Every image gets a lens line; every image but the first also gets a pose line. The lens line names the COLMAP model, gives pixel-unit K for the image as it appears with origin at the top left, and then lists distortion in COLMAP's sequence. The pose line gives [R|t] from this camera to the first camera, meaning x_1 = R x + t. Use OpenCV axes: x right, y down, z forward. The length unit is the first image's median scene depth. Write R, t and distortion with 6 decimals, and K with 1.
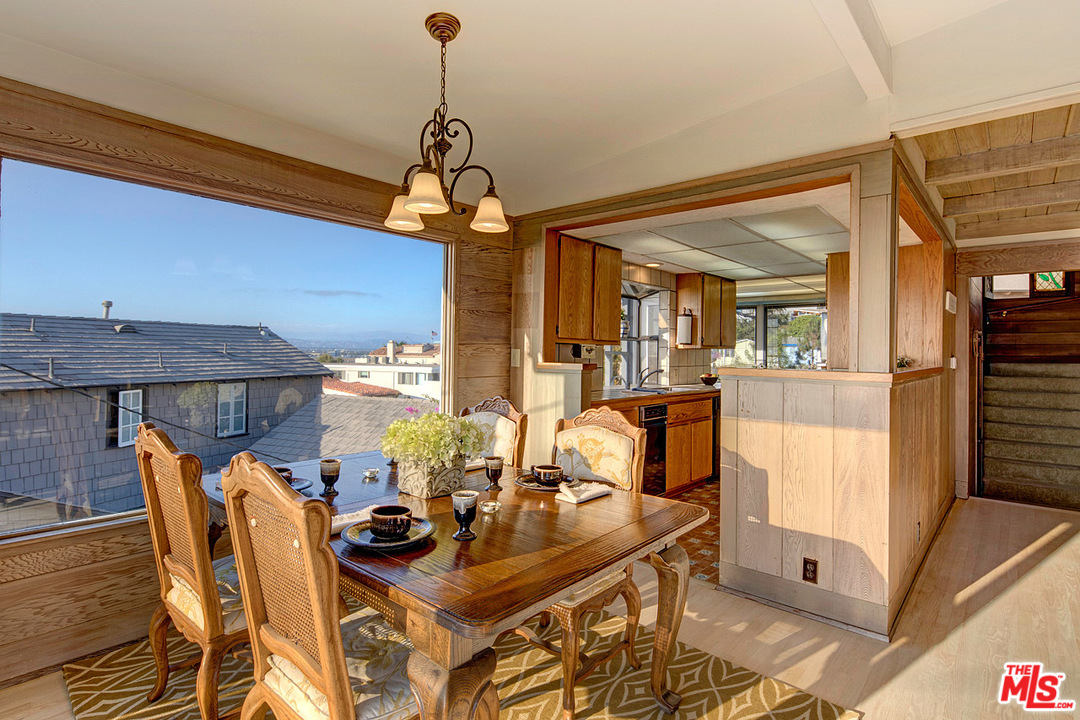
lens RADIAL K [[545.0, 0, 563.5], [0, 545.0, 351.4], [0, 0, 1]] dist [0.020628, -0.000480]
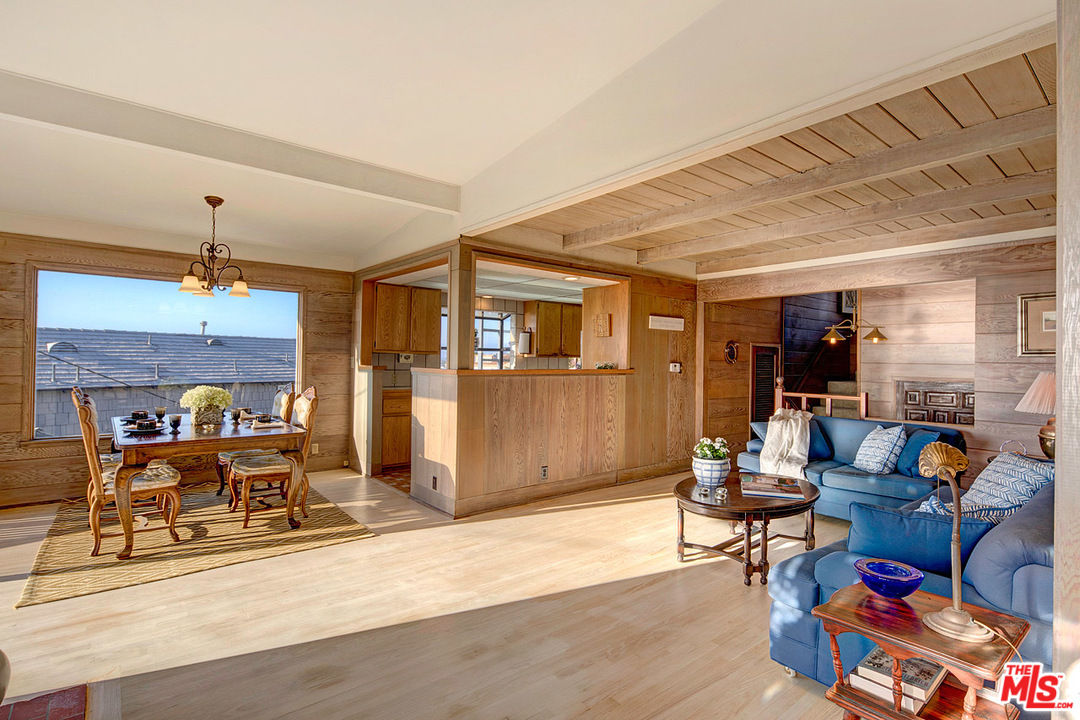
lens RADIAL K [[534.6, 0, 540.0], [0, 534.6, 360.0], [0, 0, 1]] dist [0.023606, 0.000197]
pose [[0.982229, 0.002239, -0.187674, 0.686456], [-0.002623, 0.999995, -0.001801, 0.005868], [0.187669, 0.002262, 0.982230, -0.386335]]
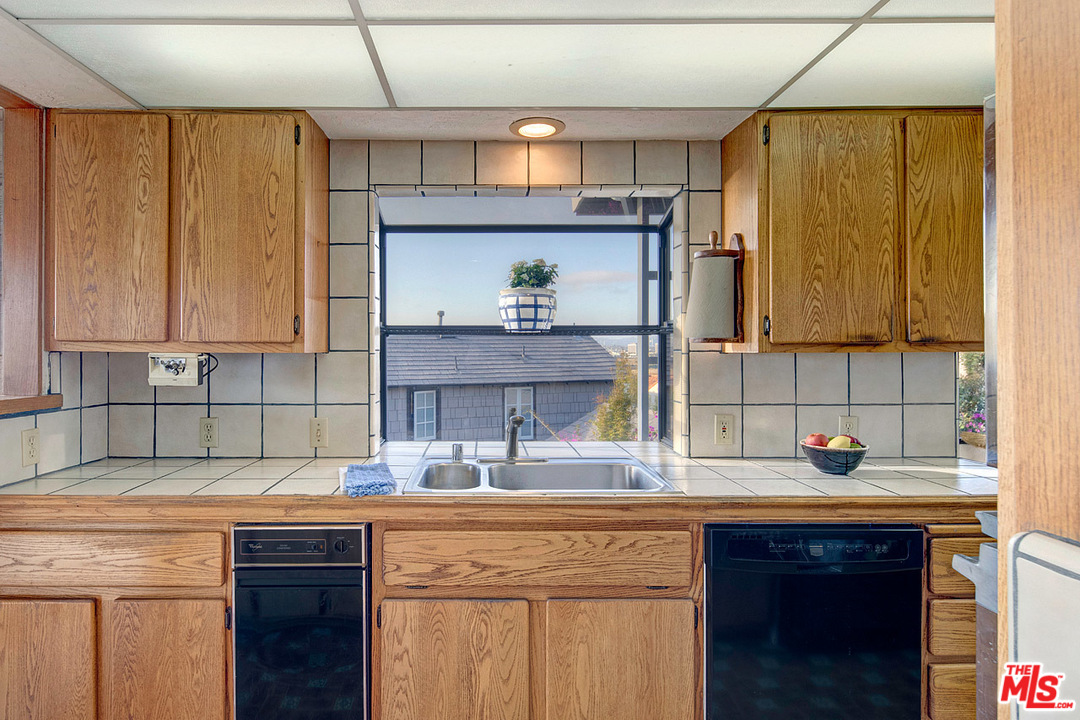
lens RADIAL K [[606.3, 0, 469.1], [0, 606.3, 324.4], [0, 0, 1]] dist [0.029293, -0.000218]
pose [[0.629805, -0.043591, -0.775529, 0.568003], [0.011650, 0.998842, -0.046683, -0.010410], [0.776666, 0.020366, 0.629583, 0.875942]]
